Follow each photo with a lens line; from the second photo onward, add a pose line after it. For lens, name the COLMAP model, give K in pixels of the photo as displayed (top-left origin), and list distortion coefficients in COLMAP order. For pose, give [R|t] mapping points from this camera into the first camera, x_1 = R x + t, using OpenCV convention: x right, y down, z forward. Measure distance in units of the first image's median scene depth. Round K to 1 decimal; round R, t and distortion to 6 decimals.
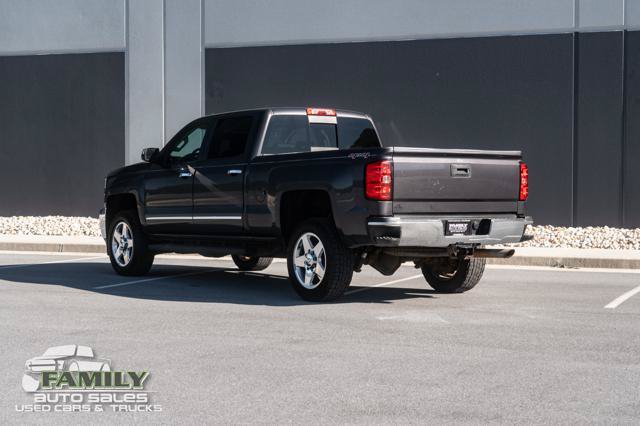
lens RADIAL K [[1291.7, 0, 320.0], [0, 1291.7, 213.0], [0, 0, 1]] dist [0.053641, 0.214133]
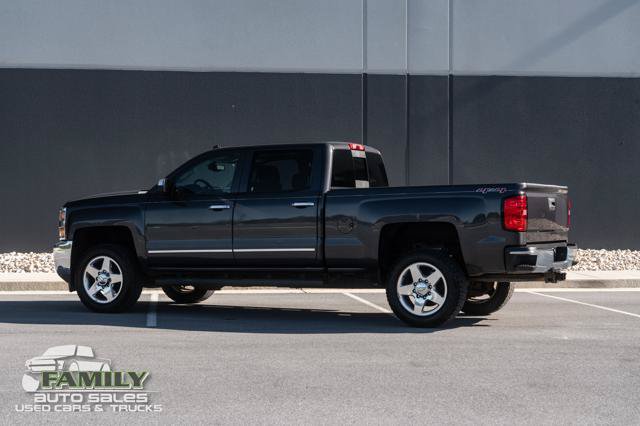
lens RADIAL K [[1291.7, 0, 320.0], [0, 1291.7, 213.0], [0, 0, 1]] dist [0.053641, 0.214133]
pose [[0.877130, -0.004204, 0.480234, -0.575277], [0.013244, 0.999793, -0.015437, -0.009862], [-0.480070, 0.019901, 0.877004, 0.110847]]
